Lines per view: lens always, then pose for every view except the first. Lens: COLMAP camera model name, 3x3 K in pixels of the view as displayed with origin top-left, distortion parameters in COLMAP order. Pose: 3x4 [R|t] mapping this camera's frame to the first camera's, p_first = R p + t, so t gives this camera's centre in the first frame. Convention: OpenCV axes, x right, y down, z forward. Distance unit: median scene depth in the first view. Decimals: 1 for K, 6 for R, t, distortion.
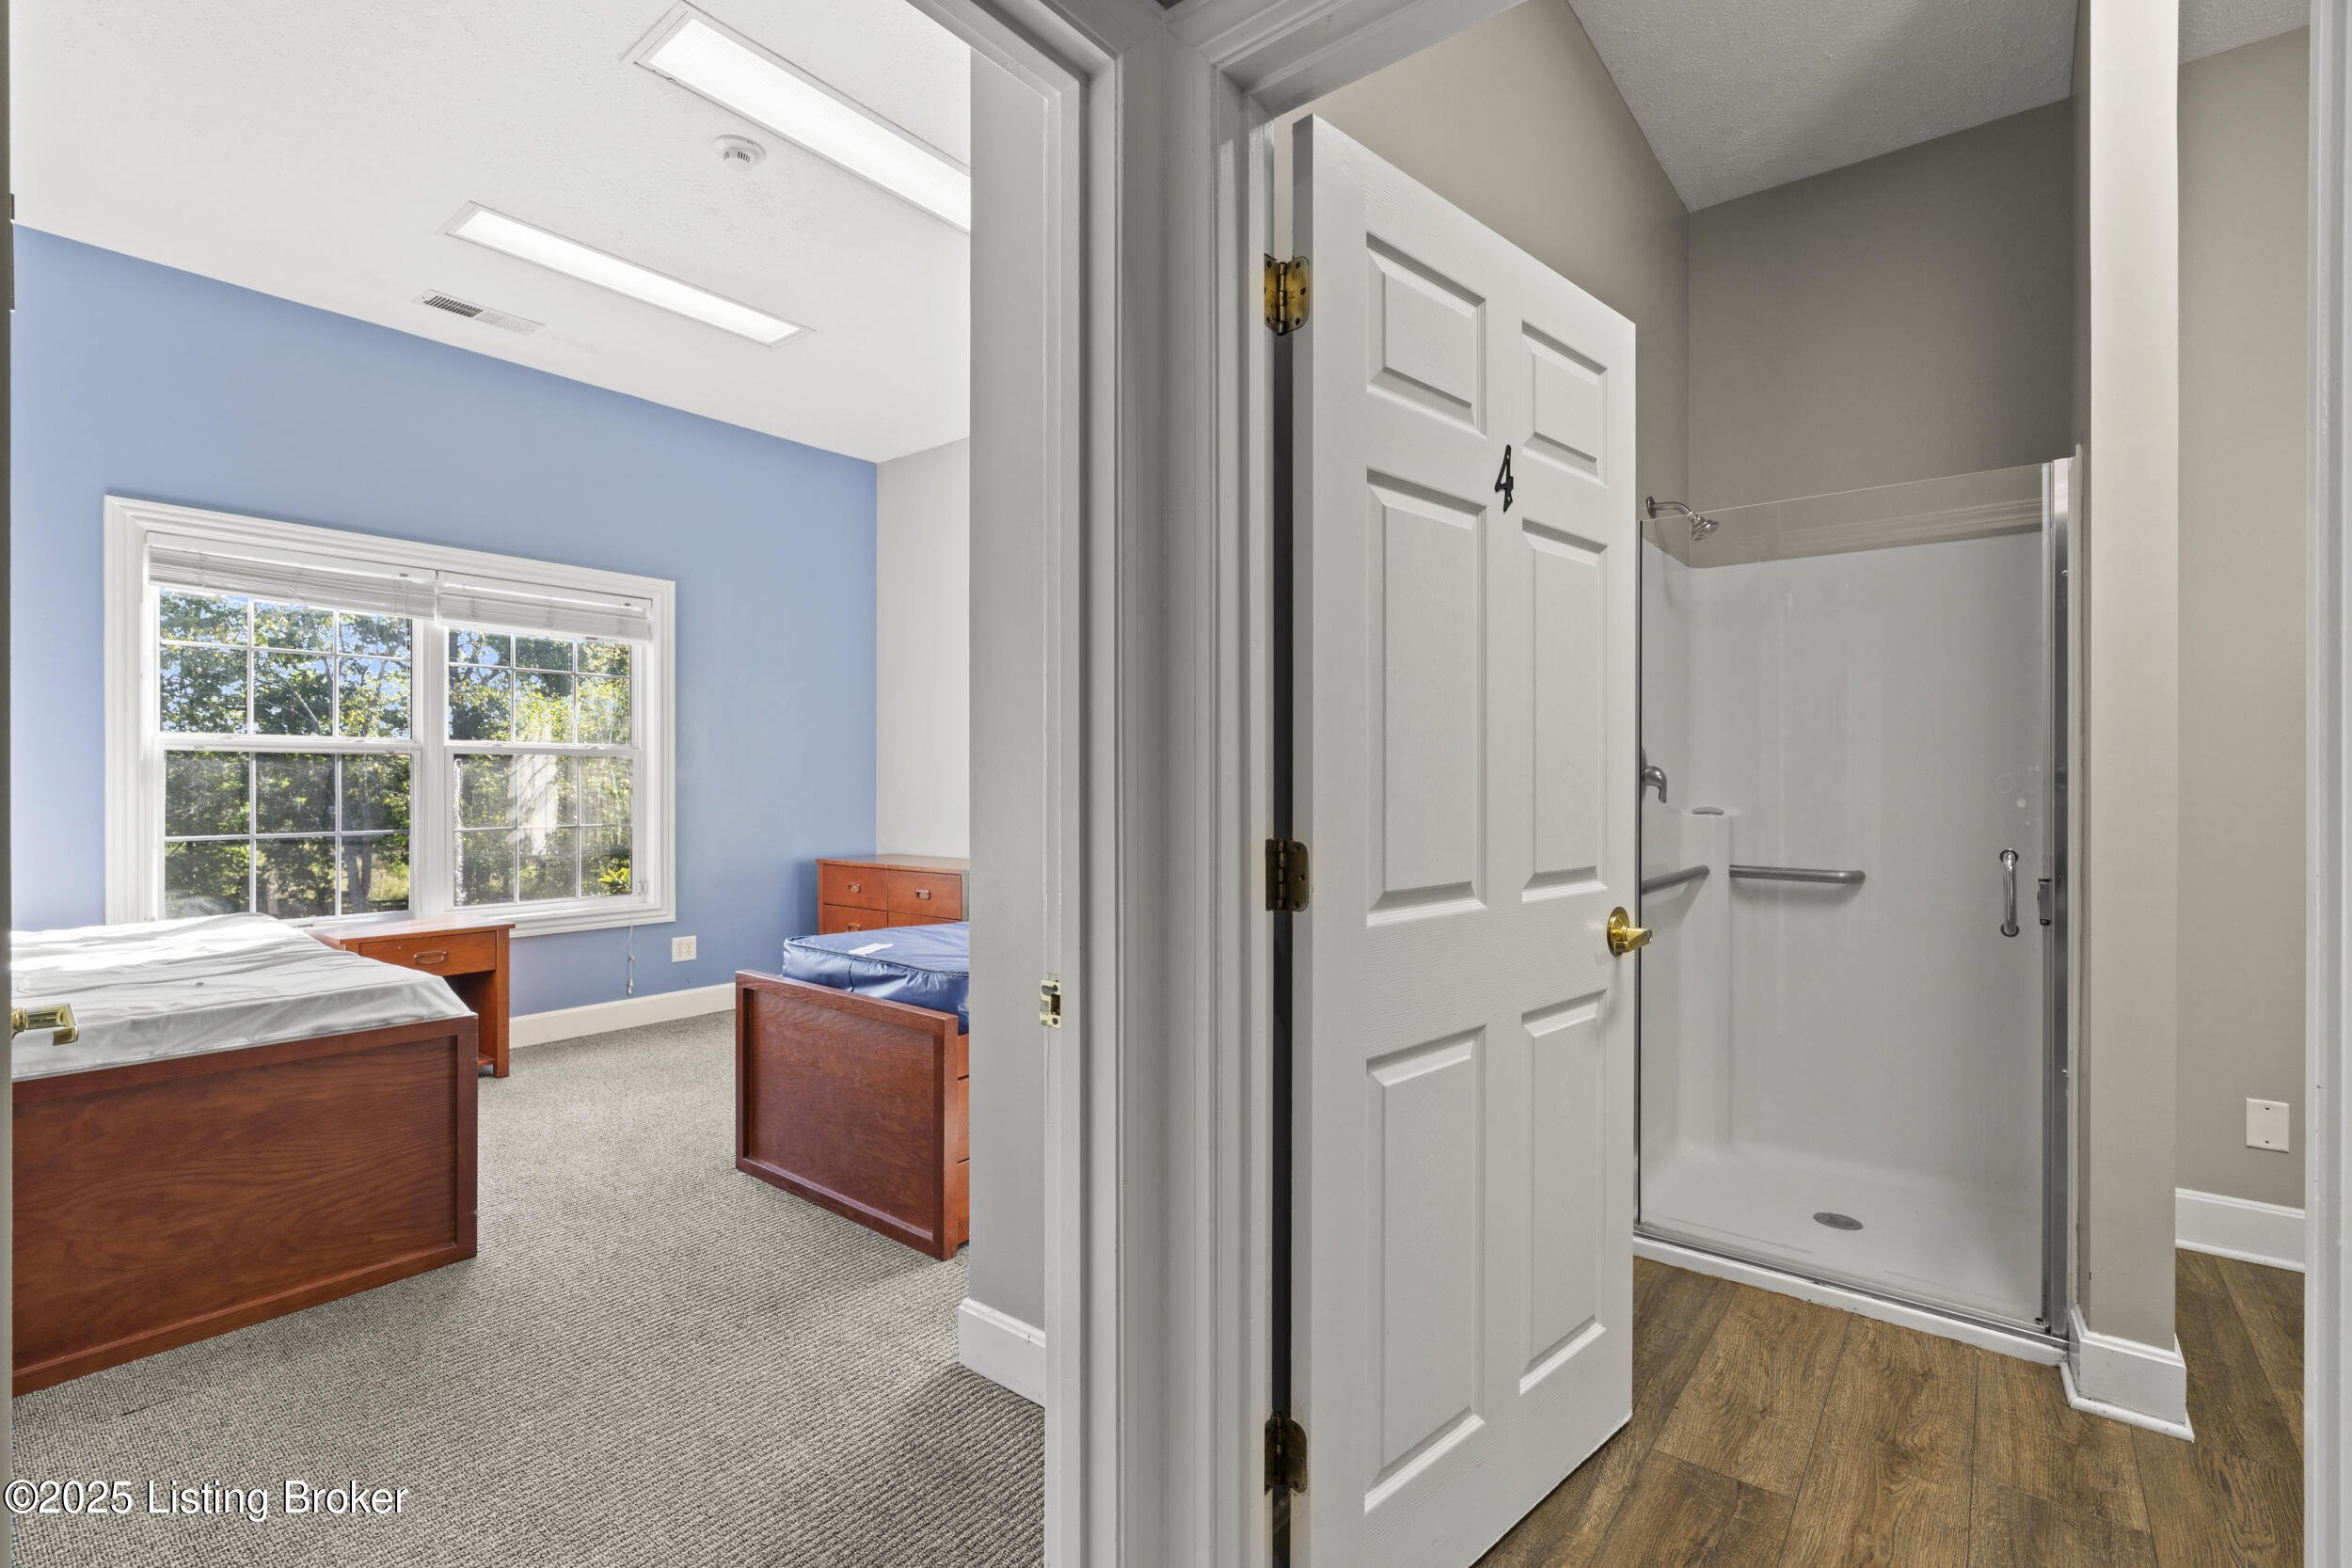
lens RADIAL K [[1061.5, 0, 1183.3], [0, 1061.5, 787.0], [0, 0, 1]] dist [-0.005587, 0.002880]
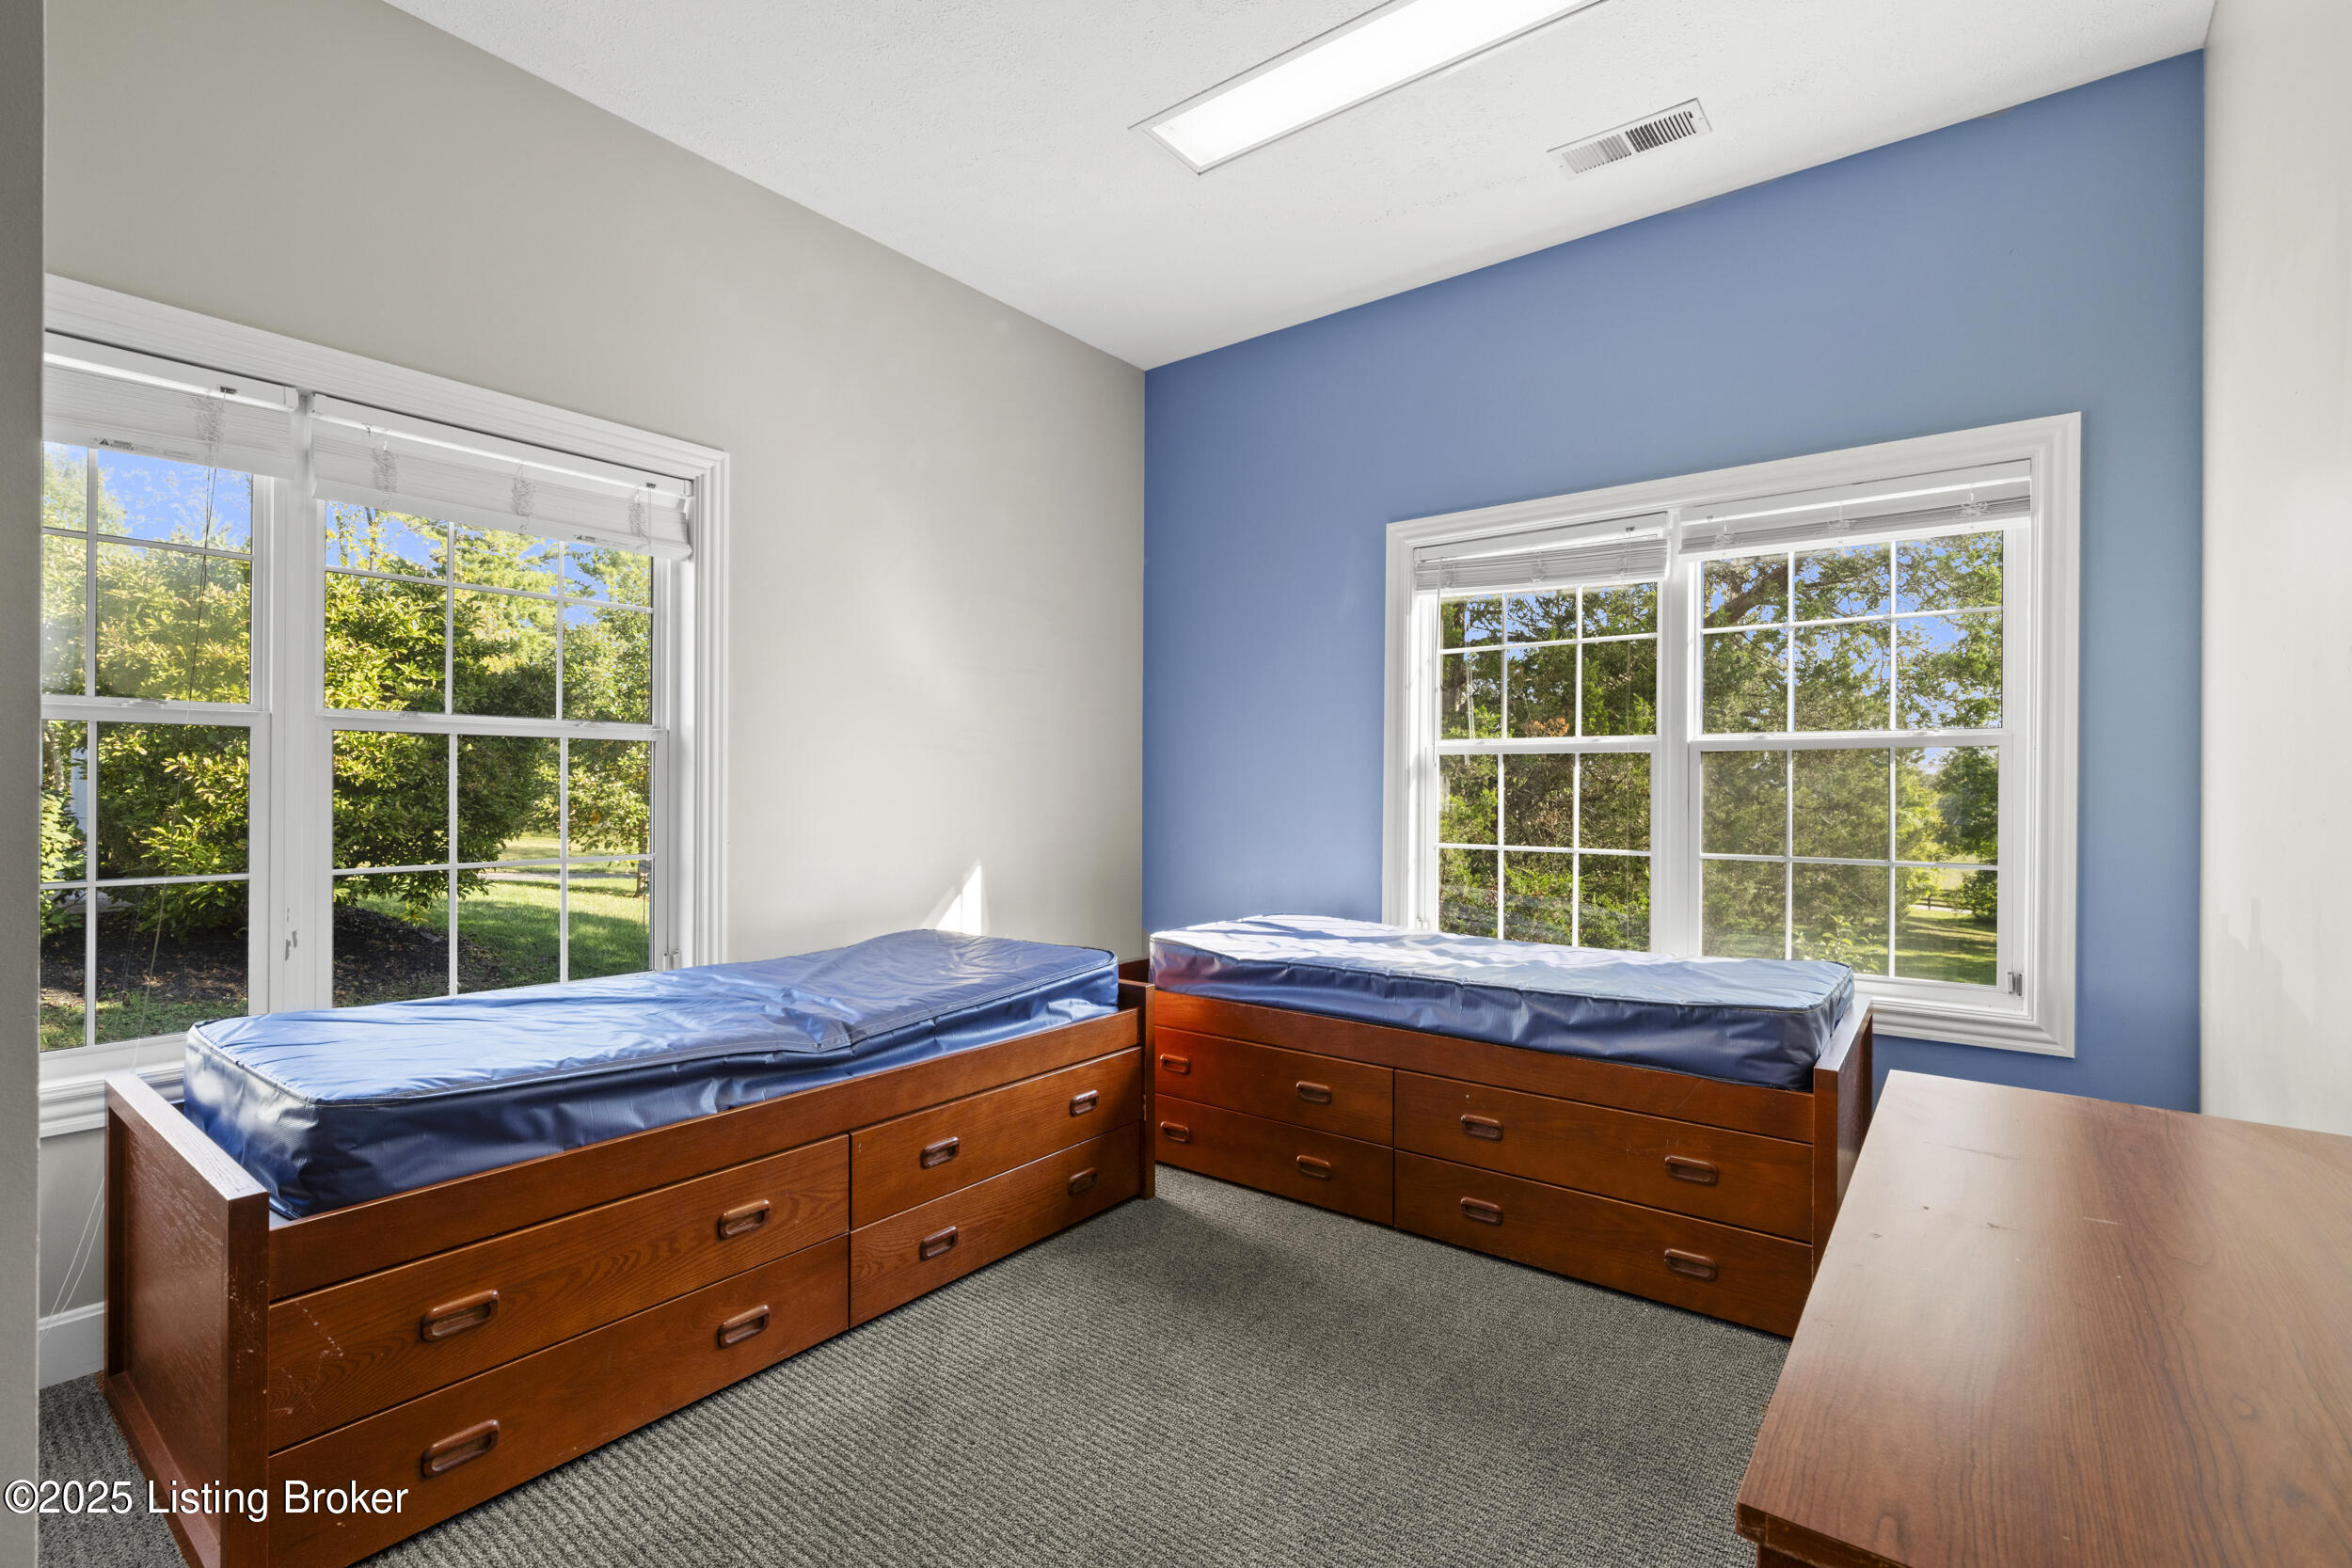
lens RADIAL K [[1061.5, 0, 1169.2], [0, 1061.5, 778.2], [0, 0, 1]] dist [-0.005587, 0.002880]
pose [[0.009320, -0.008743, -0.999918, 0.052974], [-0.010277, 0.999908, -0.008839, -0.002568], [0.999904, 0.010358, 0.009230, 0.720598]]
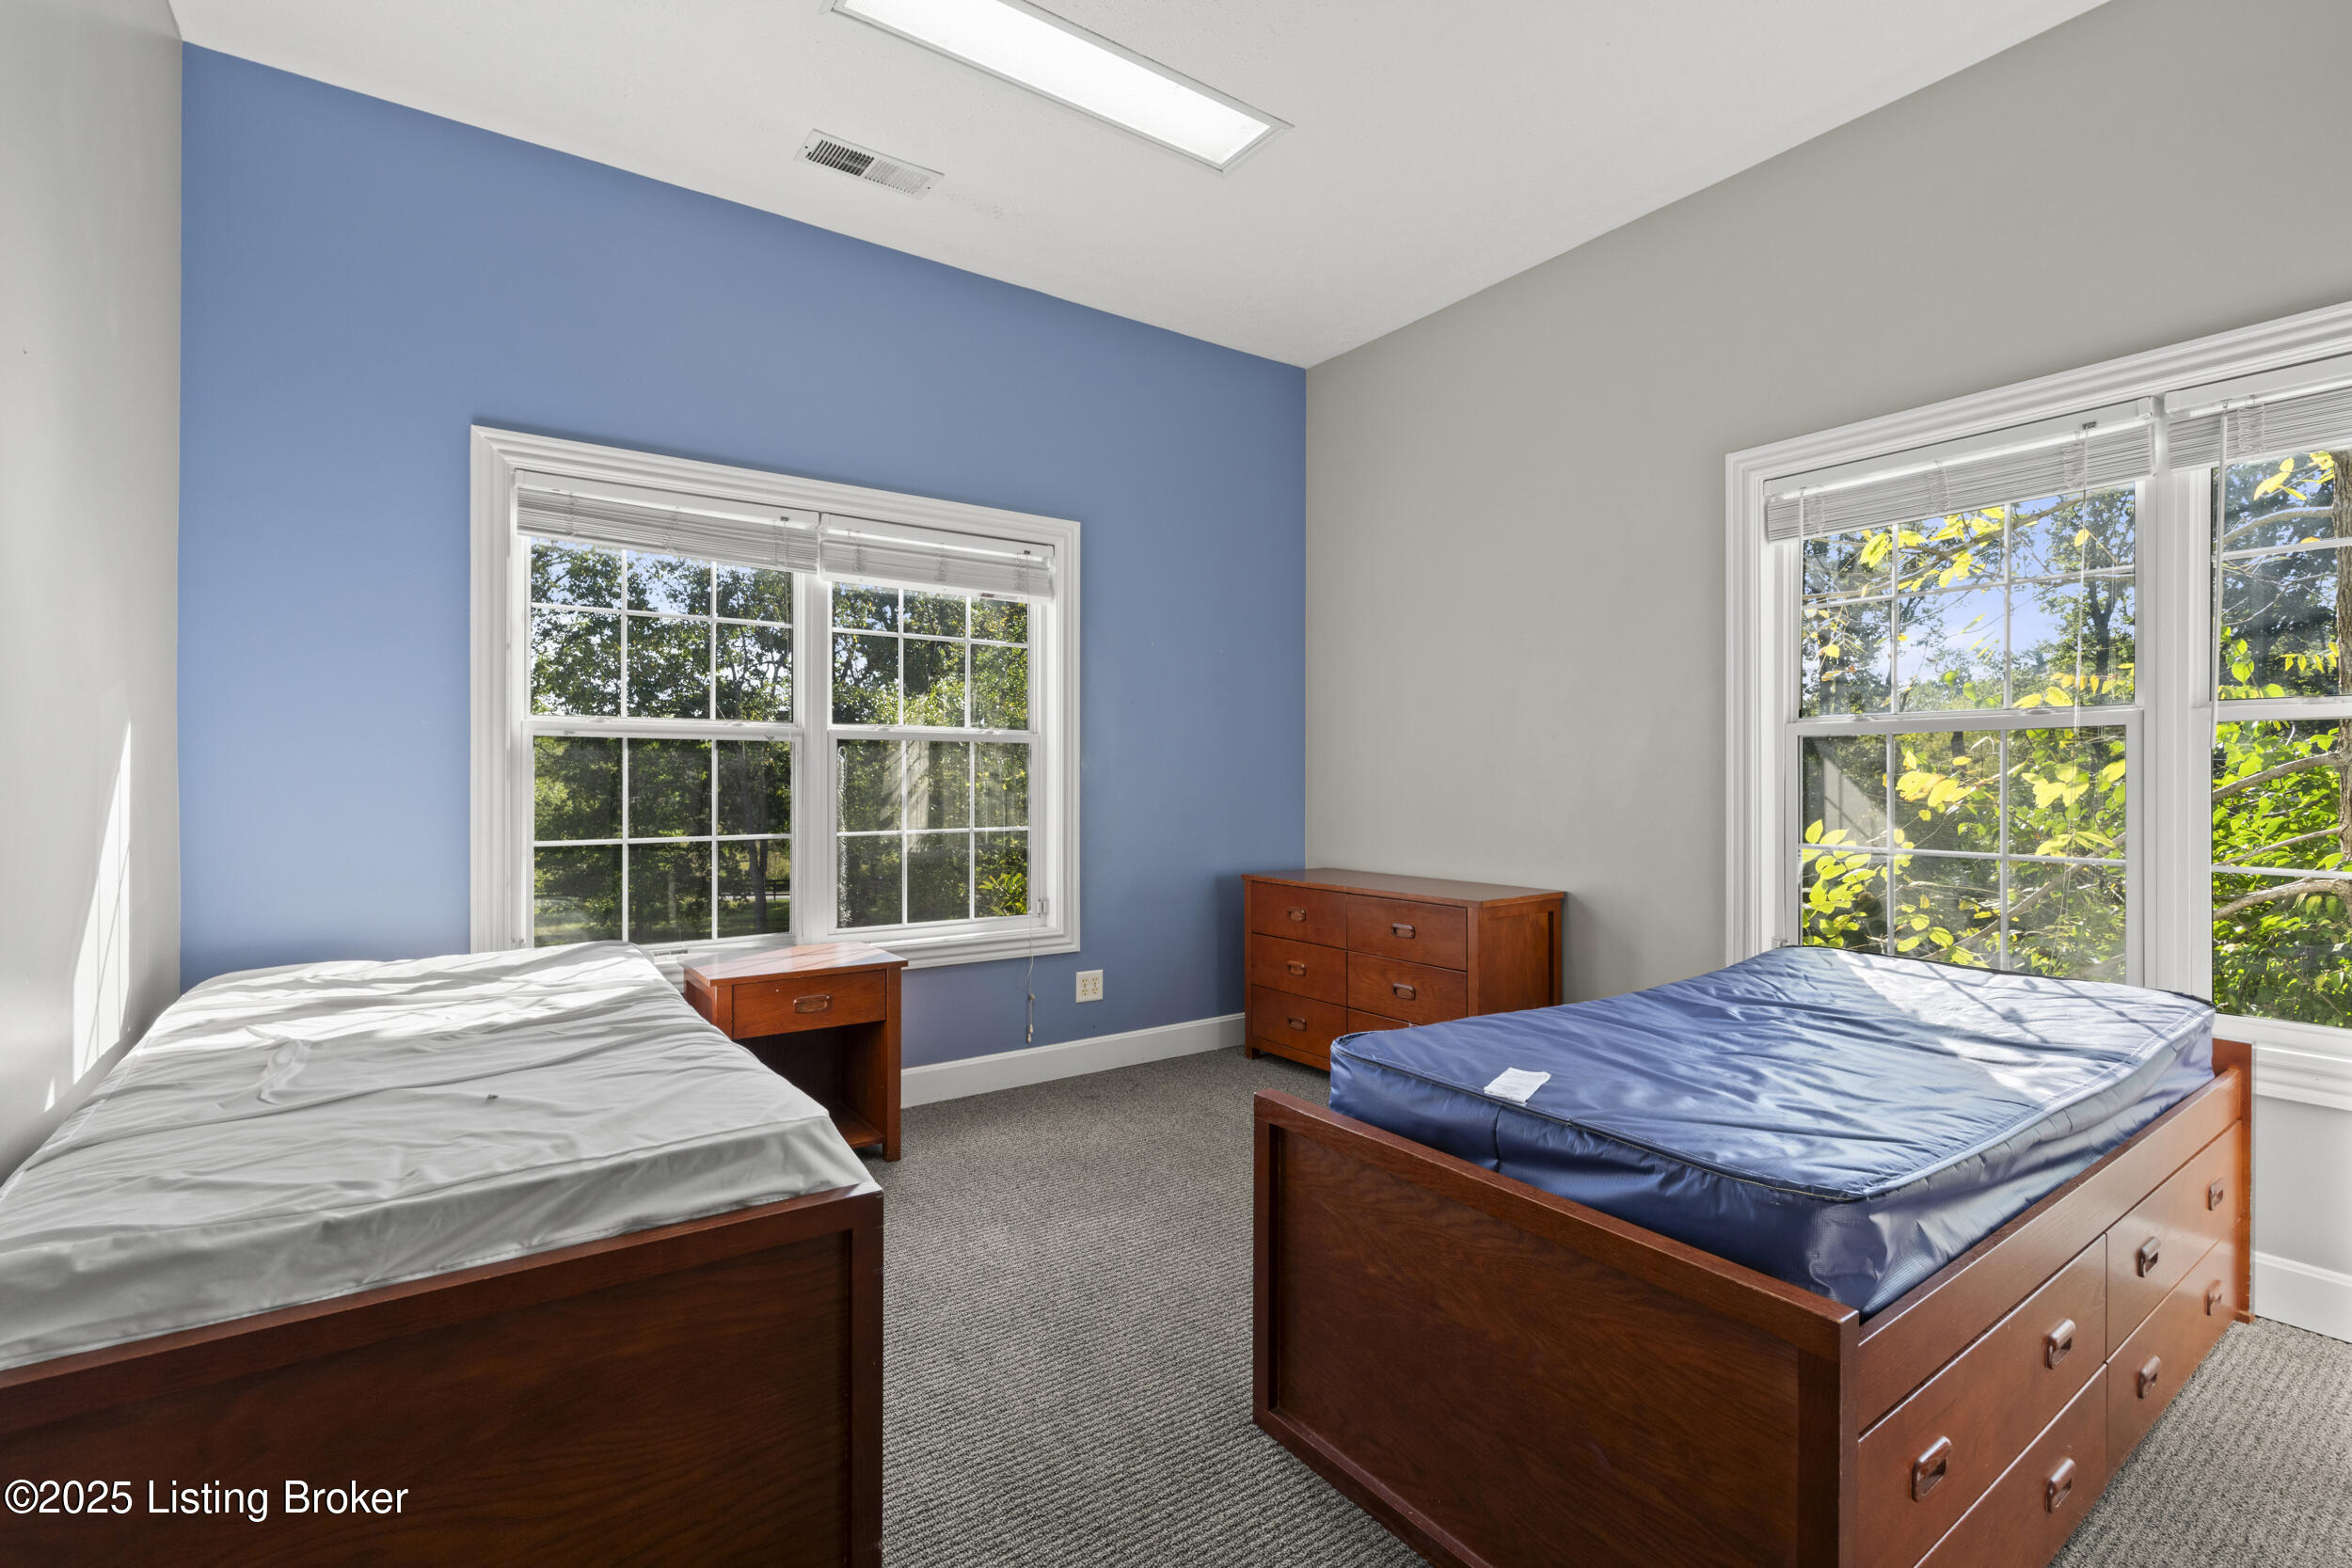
lens RADIAL K [[1061.5, 0, 1180.0], [0, 1061.5, 780.4], [0, 0, 1]] dist [-0.005587, 0.002880]
pose [[0.959542, 0.001410, -0.281562, -0.243105], [-0.001513, 0.999999, -0.000146, -0.000856], [0.281561, 0.000566, 0.959543, 0.343682]]
